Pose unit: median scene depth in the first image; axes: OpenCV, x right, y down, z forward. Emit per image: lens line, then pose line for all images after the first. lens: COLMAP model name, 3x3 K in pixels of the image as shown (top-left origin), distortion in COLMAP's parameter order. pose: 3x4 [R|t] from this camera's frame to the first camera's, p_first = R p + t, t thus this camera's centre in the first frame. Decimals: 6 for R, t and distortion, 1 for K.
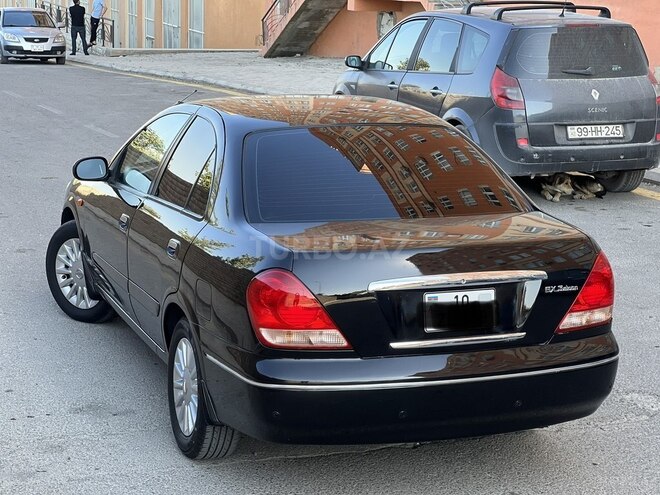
lens RADIAL K [[1528.7, 0, 329.0], [0, 1528.7, 238.4], [0, 0, 1]] dist [0.137344, 0.432017]
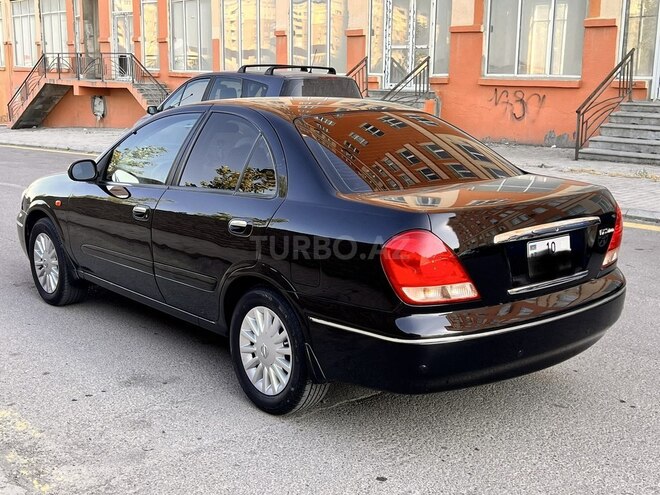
lens RADIAL K [[828.1, 0, 315.1], [0, 828.1, 261.8], [0, 0, 1]] dist [0.379948, -1.365870]
pose [[0.936977, -0.085140, 0.338858, -0.254562], [0.075834, 0.996292, 0.040633, 0.011462], [-0.341061, -0.012375, 0.939960, 0.419874]]
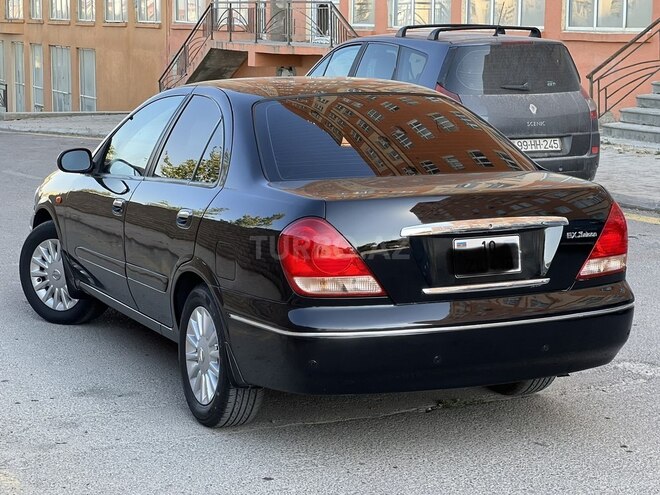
lens RADIAL K [[1528.7, 0, 329.0], [0, 1528.7, 238.4], [0, 0, 1]] dist [0.137344, 0.432017]
pose [[0.995982, -0.029198, 0.084655, -0.092542], [0.033732, 0.998044, -0.052630, 0.075307], [-0.082953, 0.055275, 0.995019, -0.000822]]
